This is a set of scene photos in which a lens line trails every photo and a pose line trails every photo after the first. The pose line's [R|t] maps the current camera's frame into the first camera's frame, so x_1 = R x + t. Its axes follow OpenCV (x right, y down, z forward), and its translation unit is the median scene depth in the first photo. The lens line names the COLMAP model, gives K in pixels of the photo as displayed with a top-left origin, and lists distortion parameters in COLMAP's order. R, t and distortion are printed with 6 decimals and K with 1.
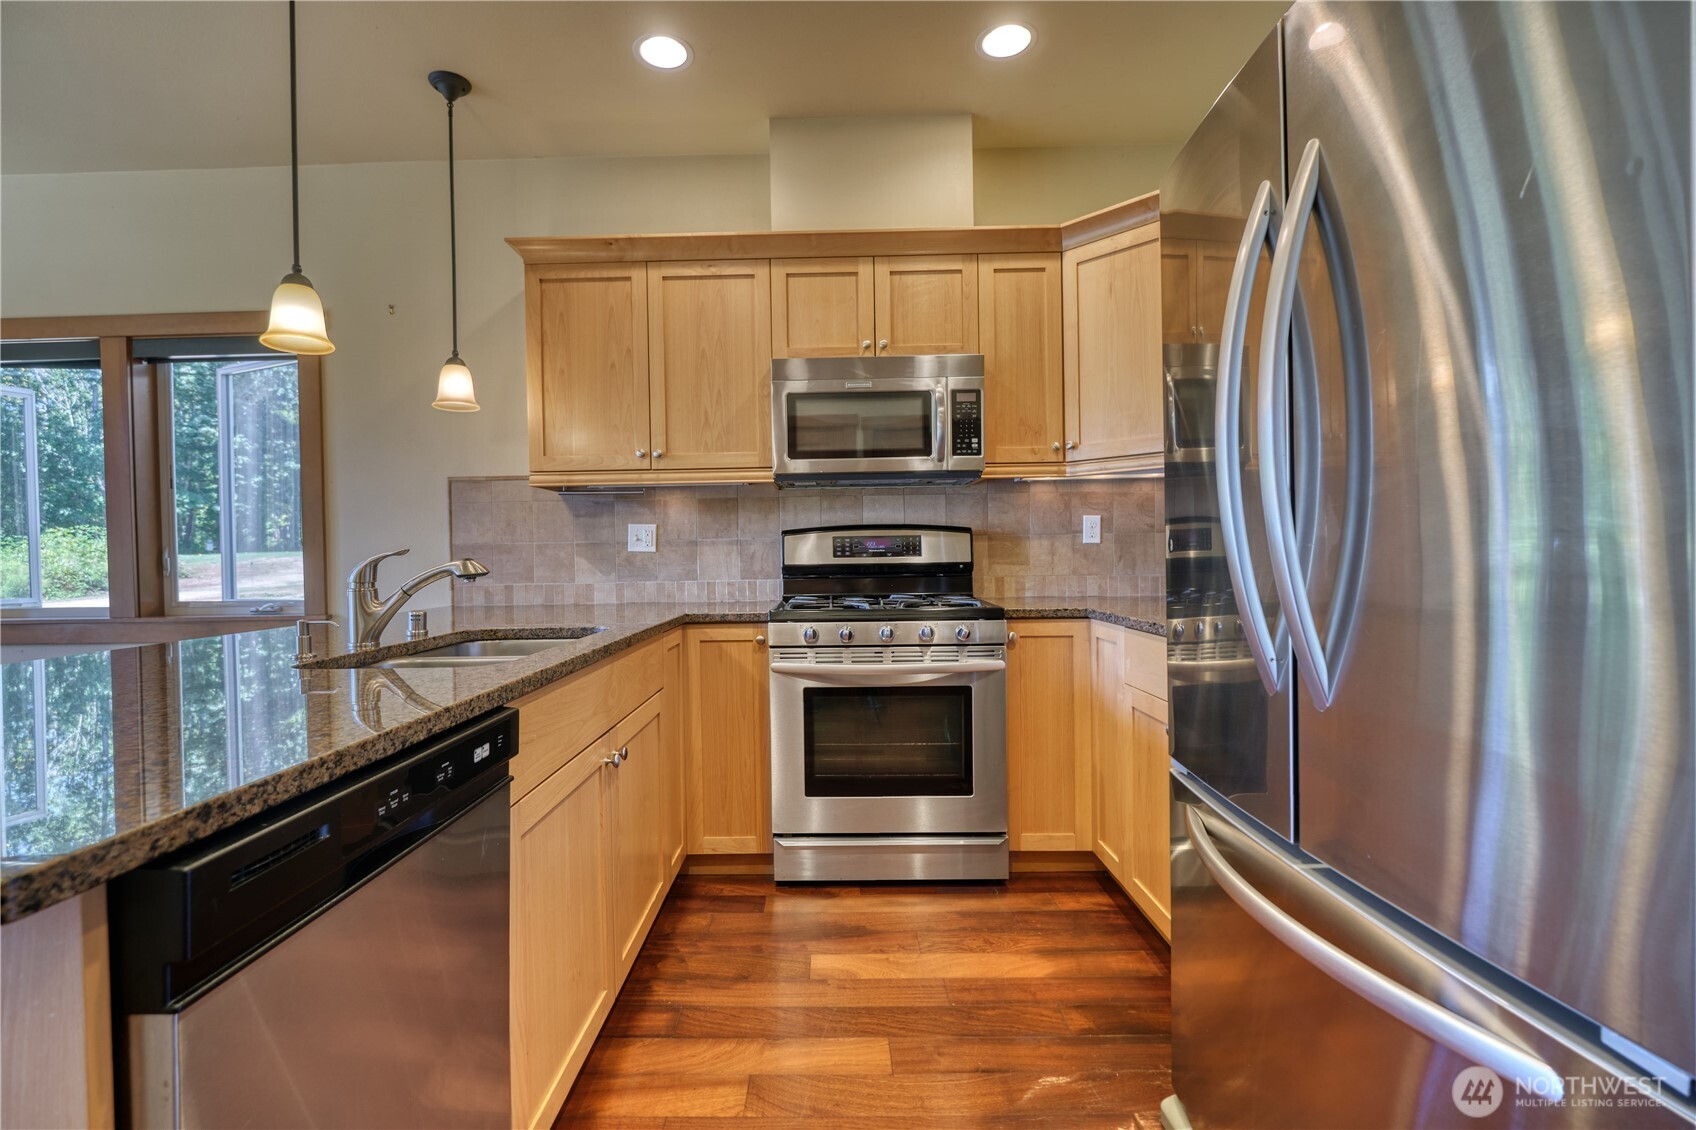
lens RADIAL K [[758.6, 0, 826.9], [0, 758.6, 565.1], [0, 0, 1]] dist [-0.005464, -0.005841]
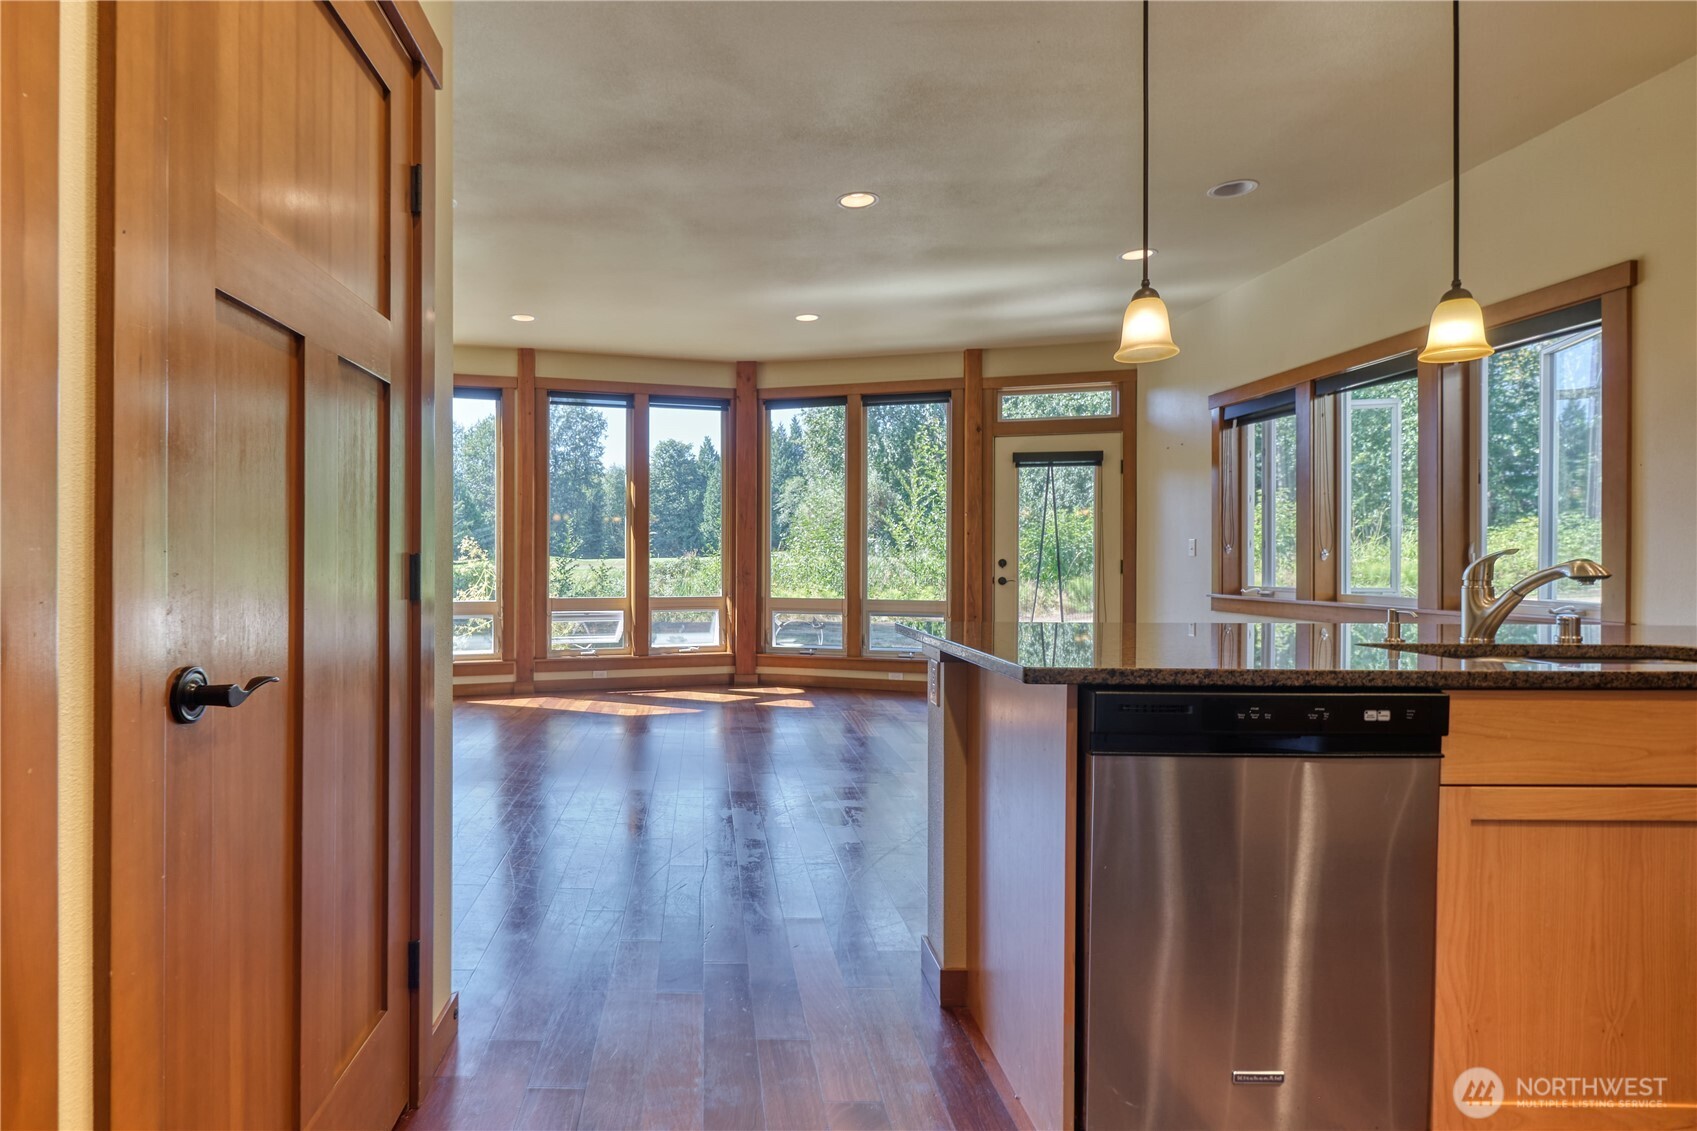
lens RADIAL K [[897.6, 0, 693.0], [0, 897.6, 557.5], [0, 0, 1]] dist [0.001608, -0.000788]
pose [[0.001925, 0.017340, -0.999848, 0.368216], [-0.018737, 0.999675, 0.017301, -0.005712], [0.999823, 0.018701, 0.002249, -0.046971]]
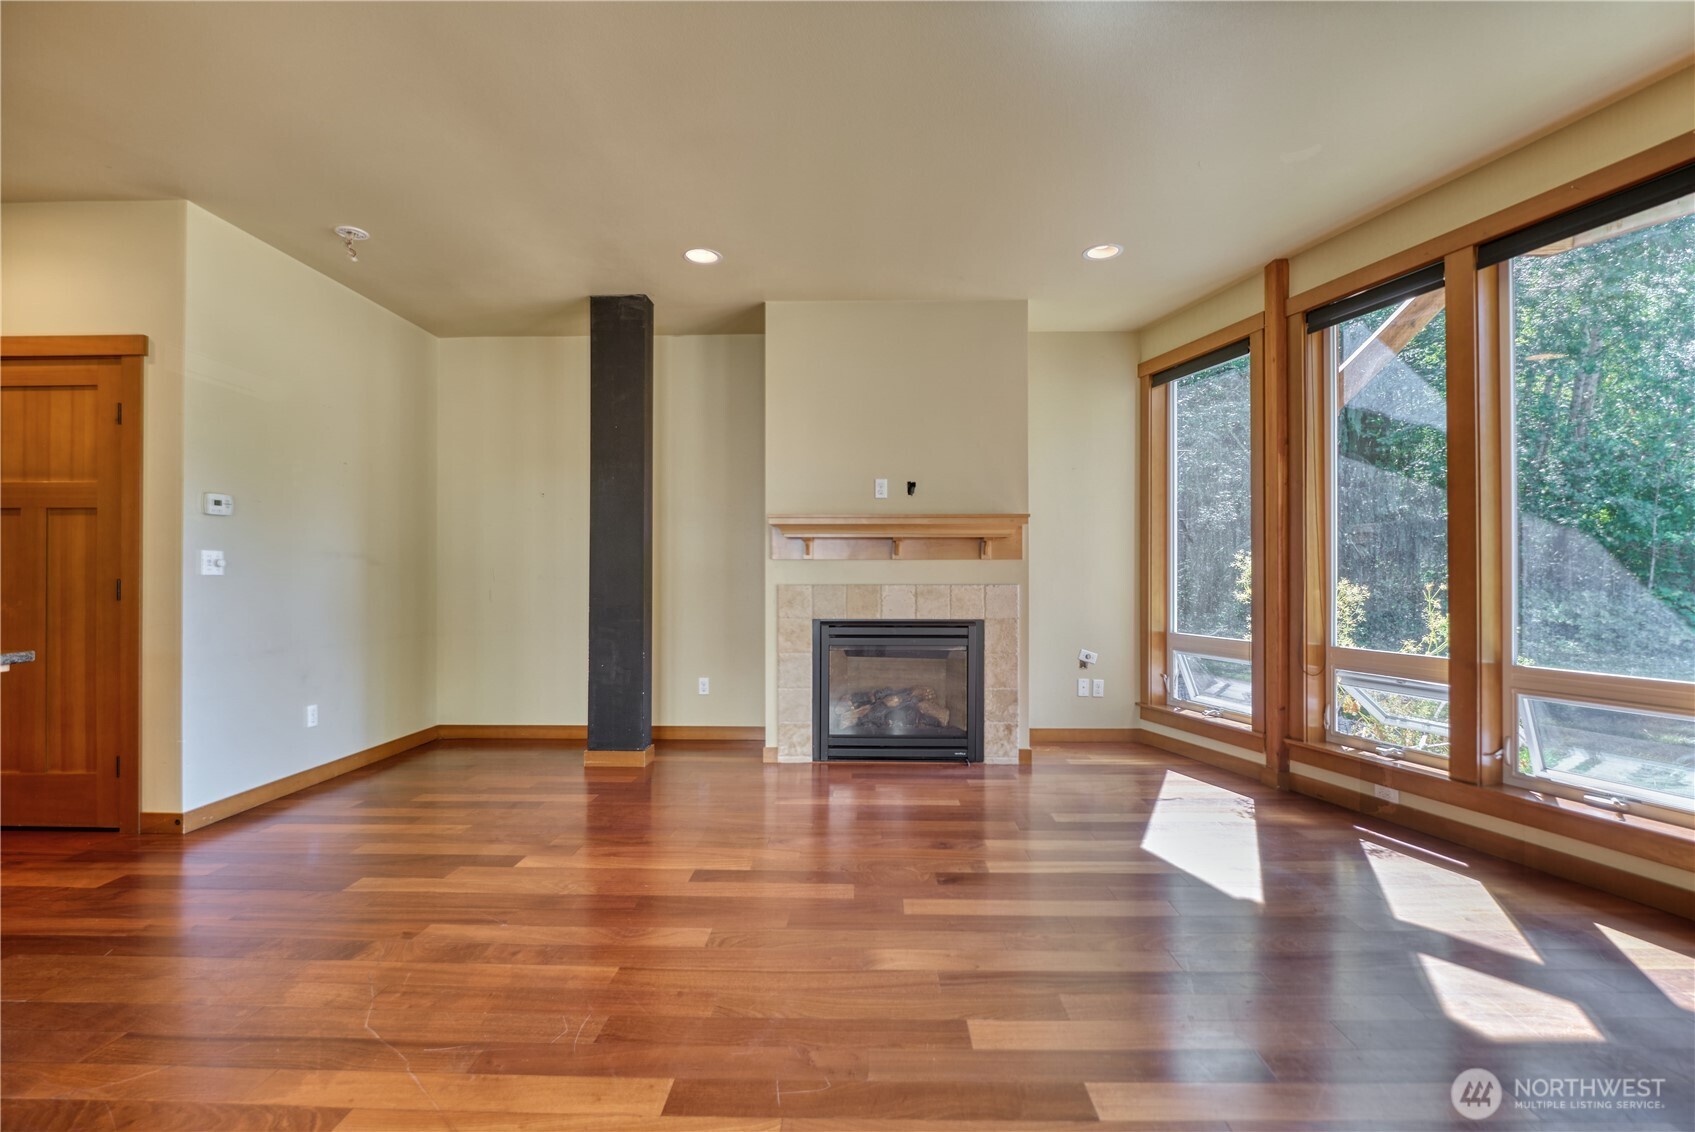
lens RADIAL K [[776.0, 0, 850.7], [0, 776.0, 566.7], [0, 0, 1]] dist [-0.007649, -0.000626]
pose [[-0.999802, 0.017437, 0.009615, -1.413136], [0.017513, 0.999815, 0.007952, -0.002361], [-0.009475, 0.008119, -0.999922, 0.936675]]
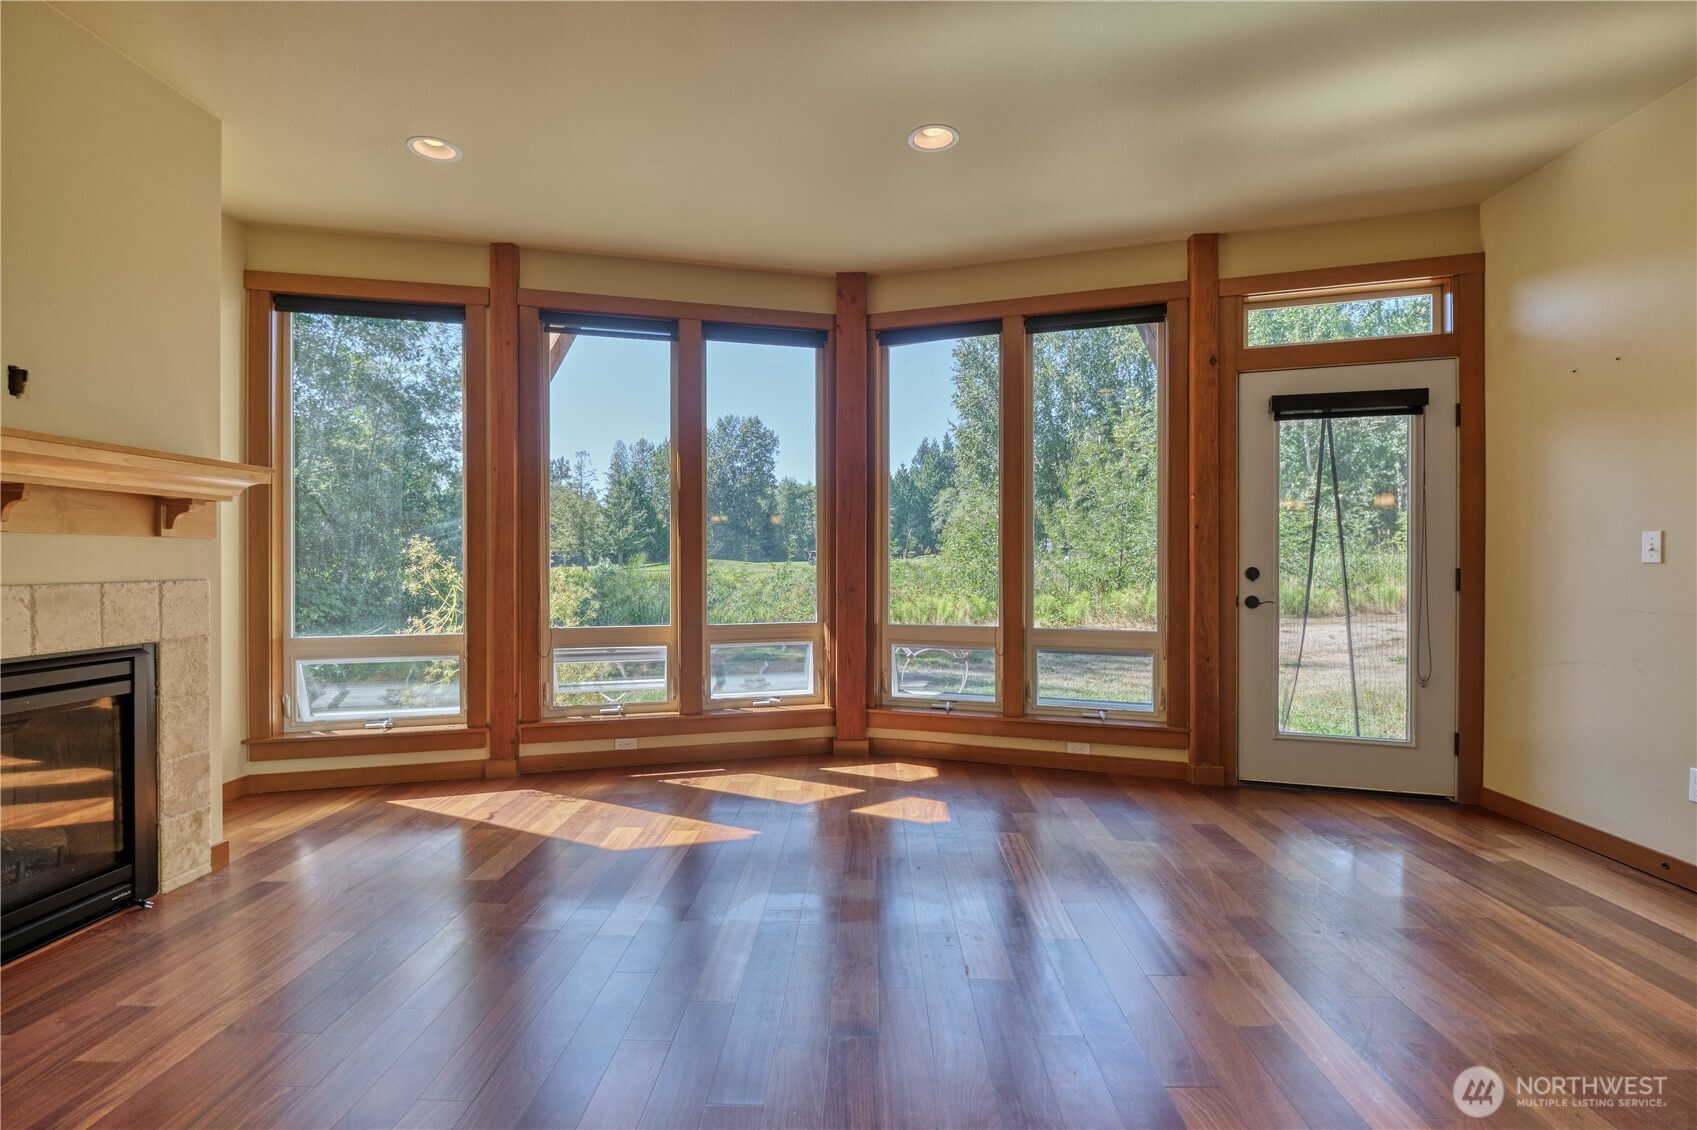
lens RADIAL K [[786.6, 0, 841.1], [0, 786.6, 563.9], [0, 0, 1]] dist [-0.009235, -0.000461]
pose [[-0.020417, 0.021929, -0.999551, -0.758880], [-0.014927, 0.999641, 0.022235, 0.000110], [0.999680, 0.015374, -0.020082, 0.132301]]
